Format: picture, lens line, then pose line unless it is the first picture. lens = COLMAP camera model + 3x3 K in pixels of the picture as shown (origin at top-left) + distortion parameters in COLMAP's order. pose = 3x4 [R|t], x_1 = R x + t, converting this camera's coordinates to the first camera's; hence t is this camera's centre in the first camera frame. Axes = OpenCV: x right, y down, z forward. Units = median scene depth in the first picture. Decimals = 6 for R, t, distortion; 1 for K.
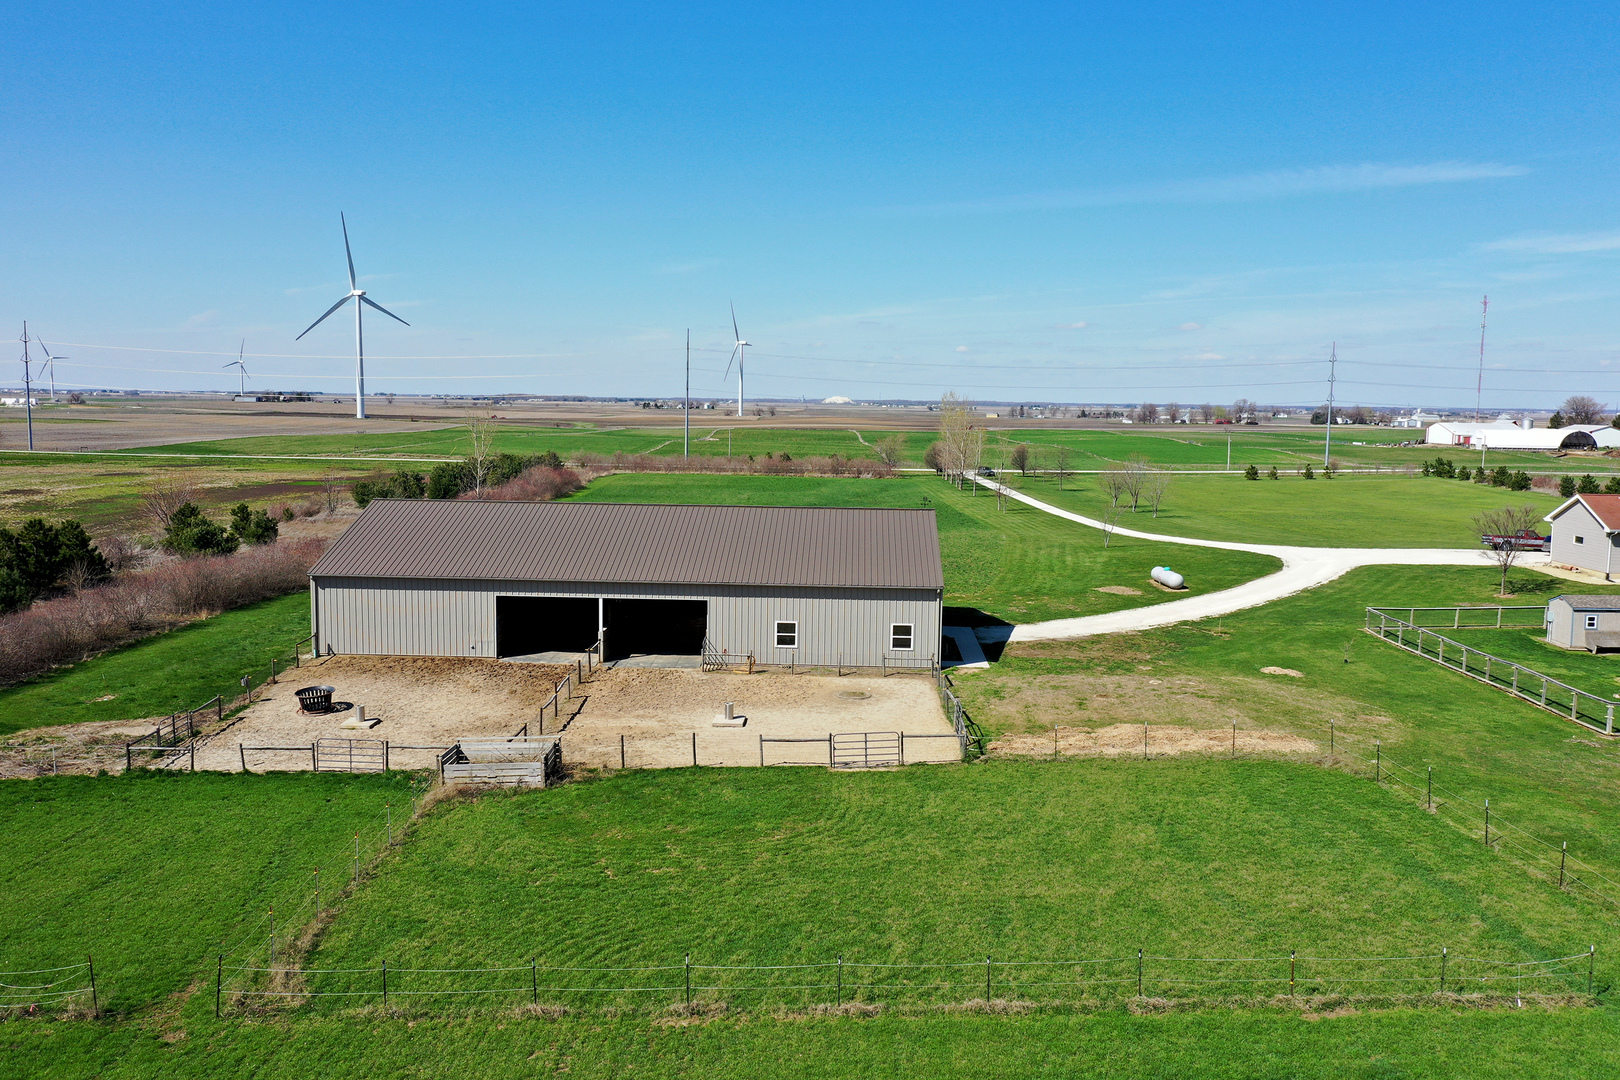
lens RADIAL K [[1270.1, 0, 810.0], [0, 1270.1, 540.0], [0, 0, 1]] dist [-0.001709, 0.002641]
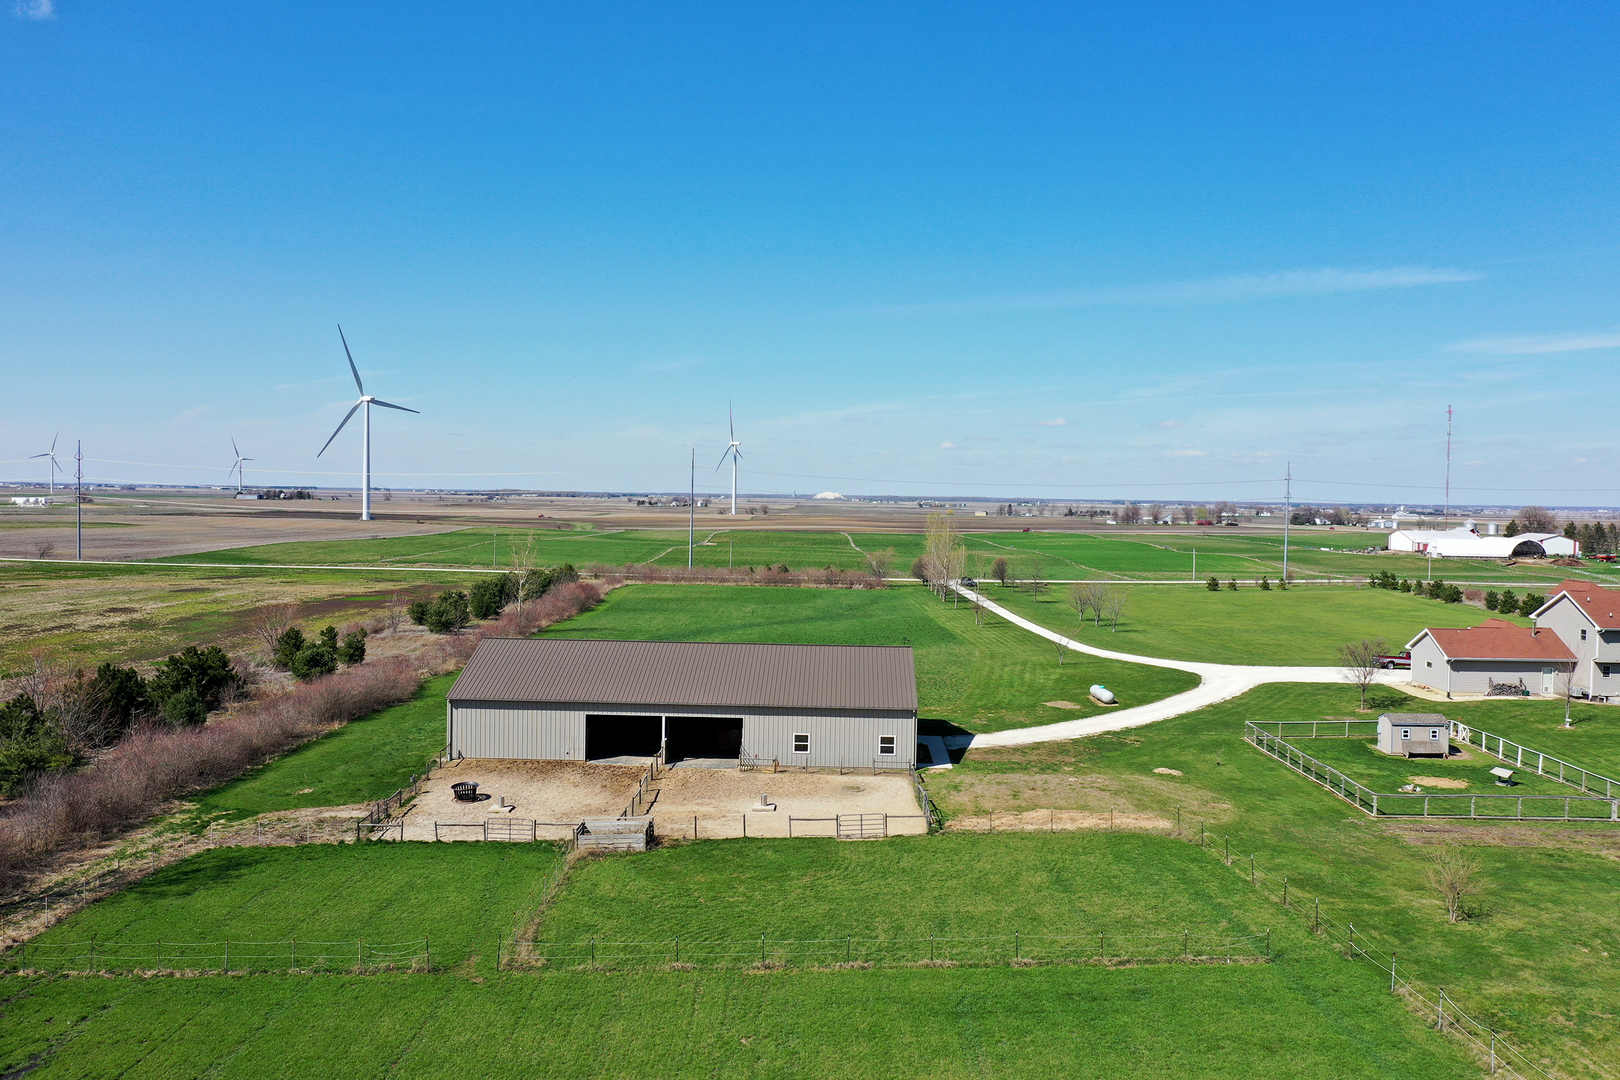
lens RADIAL K [[1277.9, 0, 810.0], [0, 1277.9, 540.0], [0, 0, 1]] dist [0.001607, 0.002697]
pose [[0.999970, 0.001995, 0.007543, -0.019959], [-0.001439, 0.997338, -0.072910, -0.041479], [-0.007668, 0.072897, 0.997310, -0.363386]]
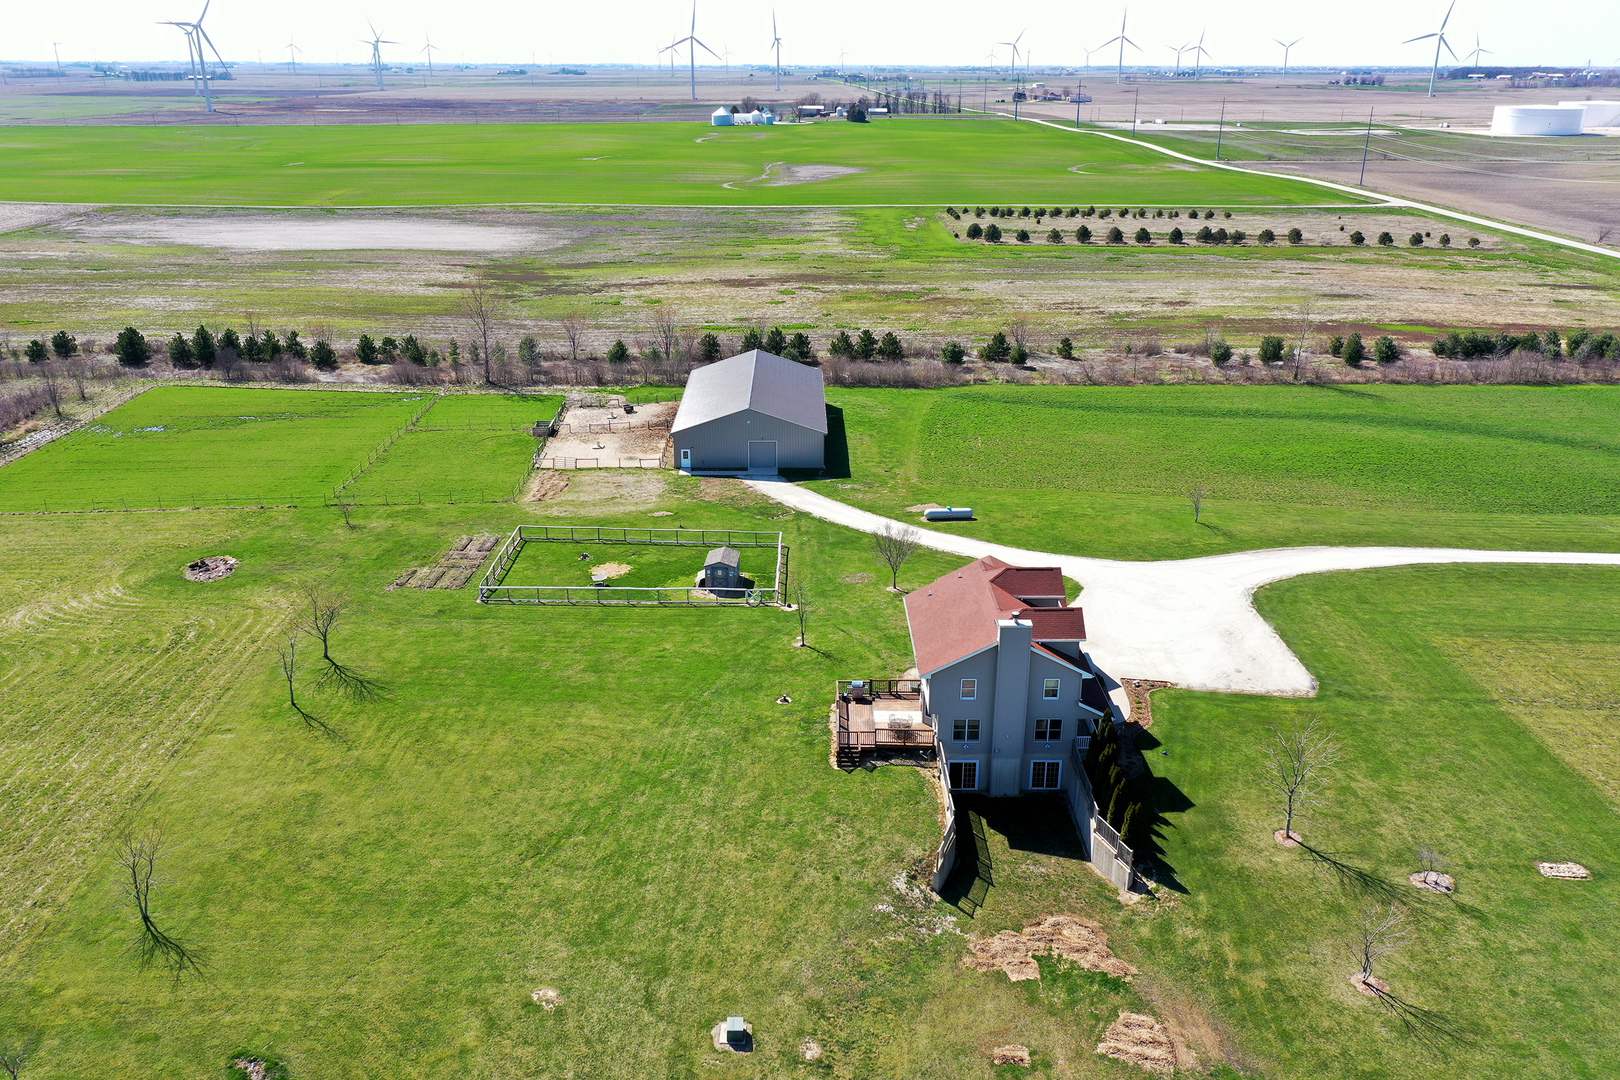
lens RADIAL K [[1244.4, 0, 810.5], [0, 1244.4, 570.1], [0, 0, 1]] dist [-0.001024, 0.006418]
pose [[0.045535, 0.359042, -0.932210, 2.280147], [-0.110510, 0.929261, 0.352508, -0.551641], [0.992831, 0.086967, 0.081991, 1.053355]]
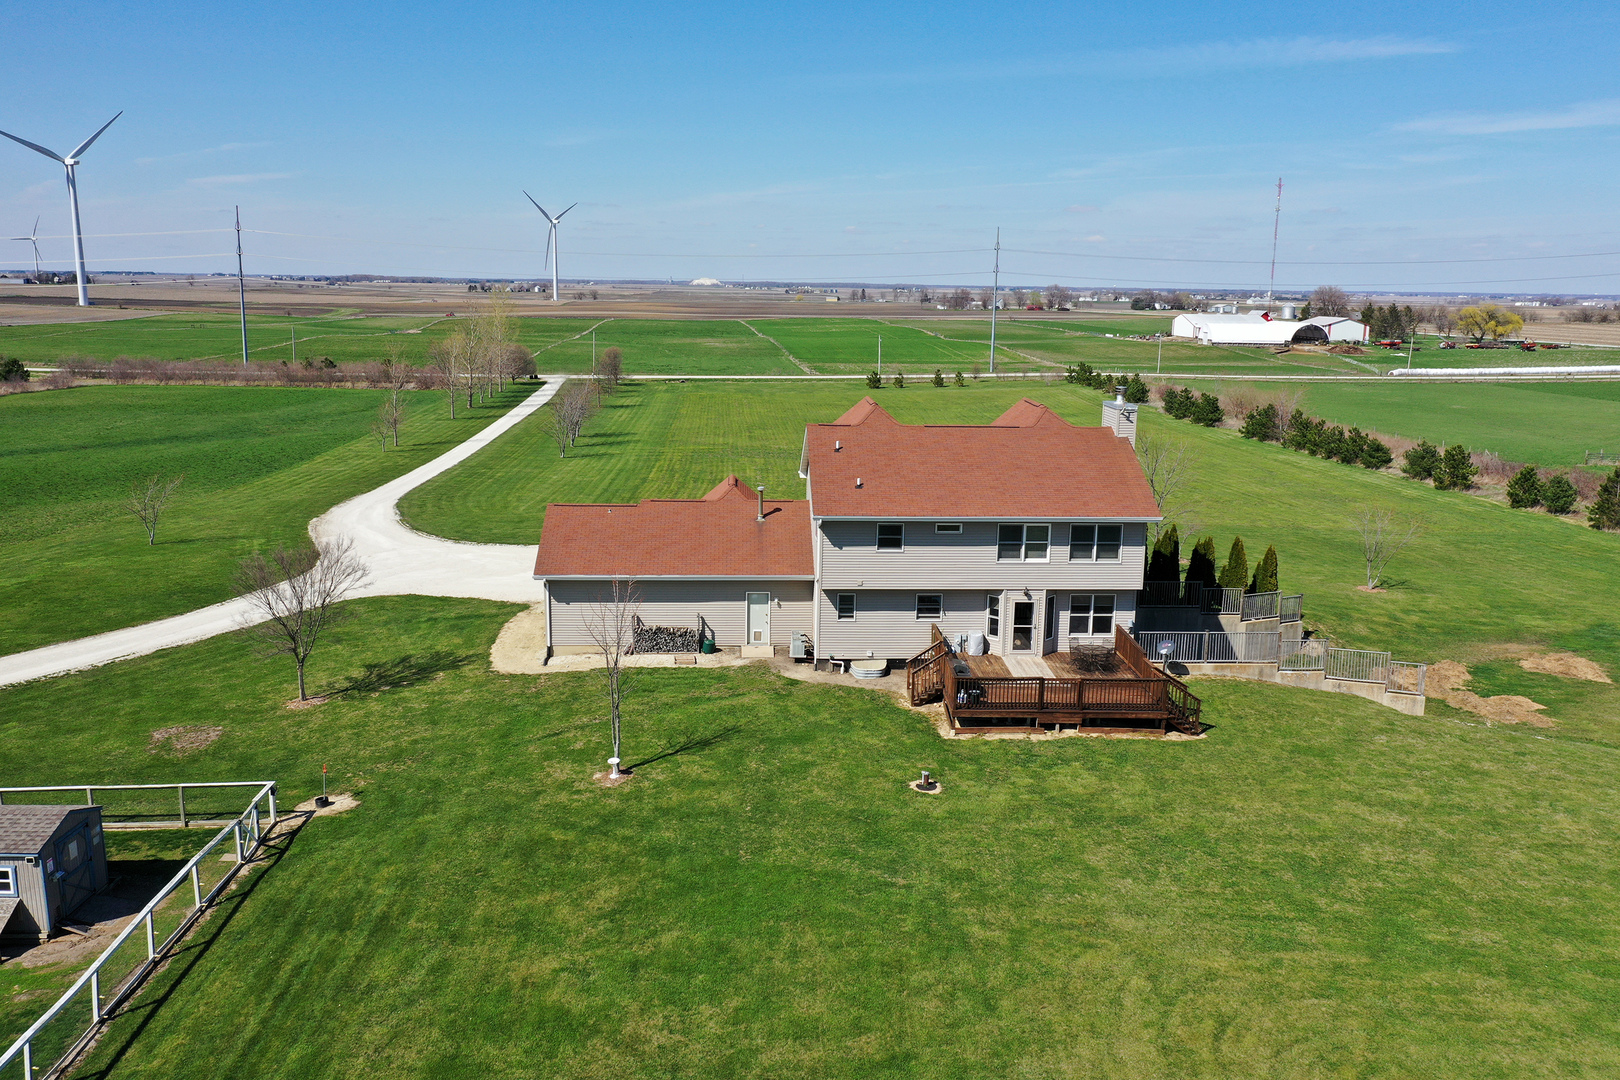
lens RADIAL K [[1244.4, 0, 810.5], [0, 1244.4, 570.1], [0, 0, 1]] dist [-0.001024, 0.006418]
pose [[0.996716, -0.016235, 0.079334, 0.944739], [0.006710, 0.992885, 0.118884, -0.101047], [-0.080699, -0.117962, 0.989734, 0.579145]]
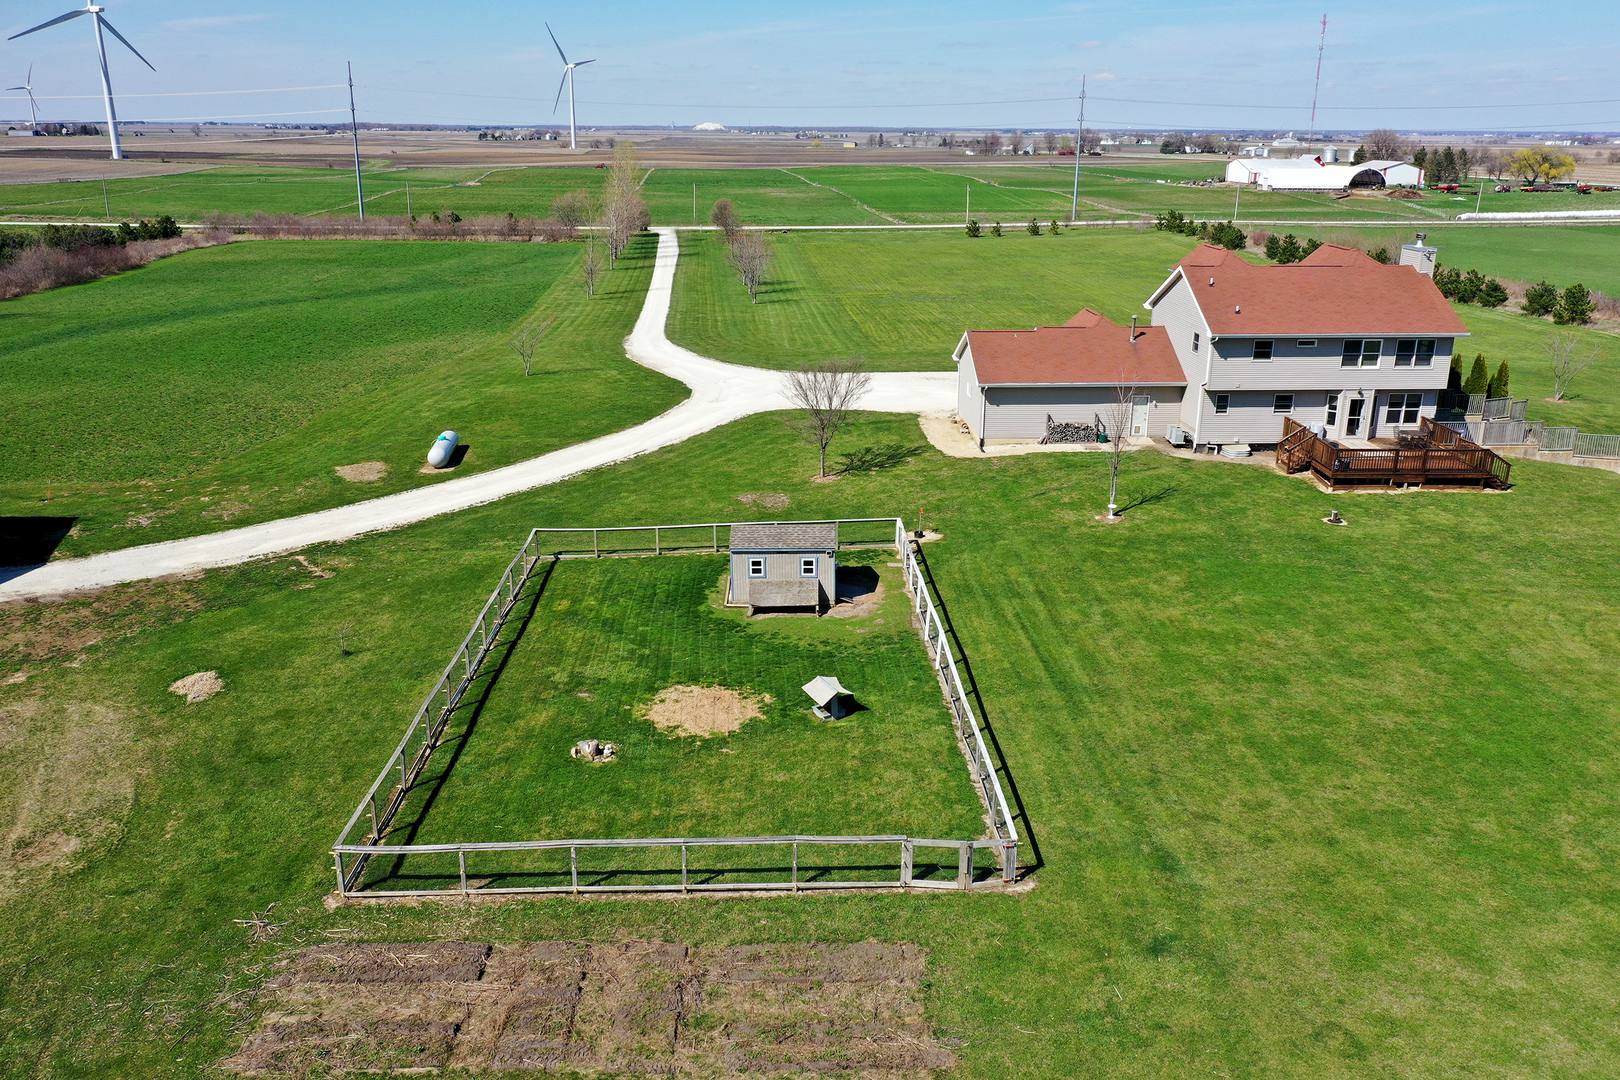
lens RADIAL K [[1244.4, 0, 810.5], [0, 1244.4, 570.1], [0, 0, 1]] dist [-0.001024, 0.006418]
pose [[0.996496, -0.034074, 0.076388, 0.623870], [0.015407, 0.972411, 0.232767, -0.098133], [-0.082212, -0.230774, 0.969528, 0.350272]]
